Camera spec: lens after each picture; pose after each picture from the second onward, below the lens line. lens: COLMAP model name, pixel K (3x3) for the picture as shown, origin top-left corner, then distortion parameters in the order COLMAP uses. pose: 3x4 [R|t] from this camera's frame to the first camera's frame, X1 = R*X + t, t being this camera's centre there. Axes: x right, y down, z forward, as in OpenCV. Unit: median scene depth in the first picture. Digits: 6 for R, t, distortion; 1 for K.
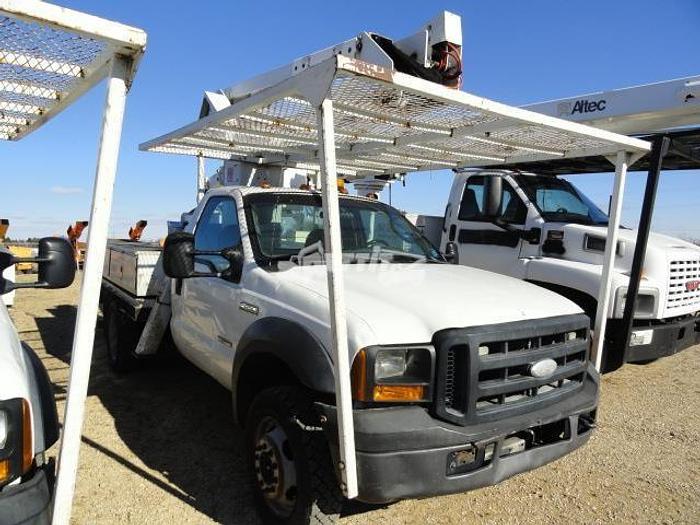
lens RADIAL K [[486.4, 0, 350.0], [0, 486.4, 262.5], [0, 0, 1]] dist [-0.002817, 0.001710]
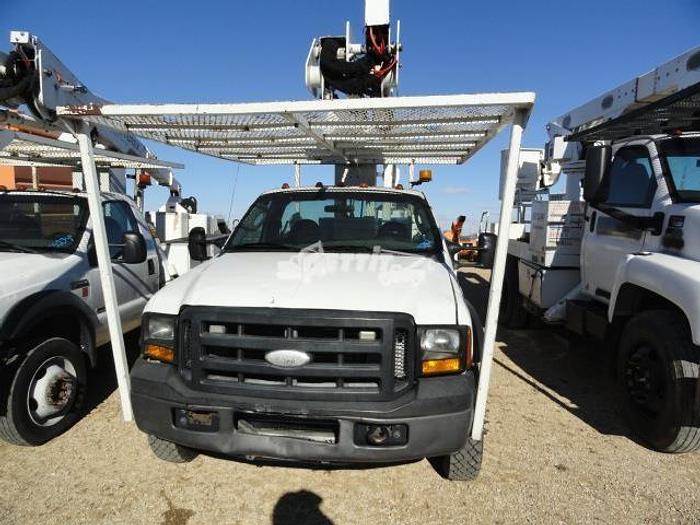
lens RADIAL K [[486.4, 0, 350.0], [0, 486.4, 262.5], [0, 0, 1]] dist [-0.002817, 0.001710]
pose [[0.741279, 0.032075, -0.670431, 0.551554], [-0.024294, 0.999485, 0.020957, -0.000890], [0.670758, 0.000753, 0.741676, 0.166668]]
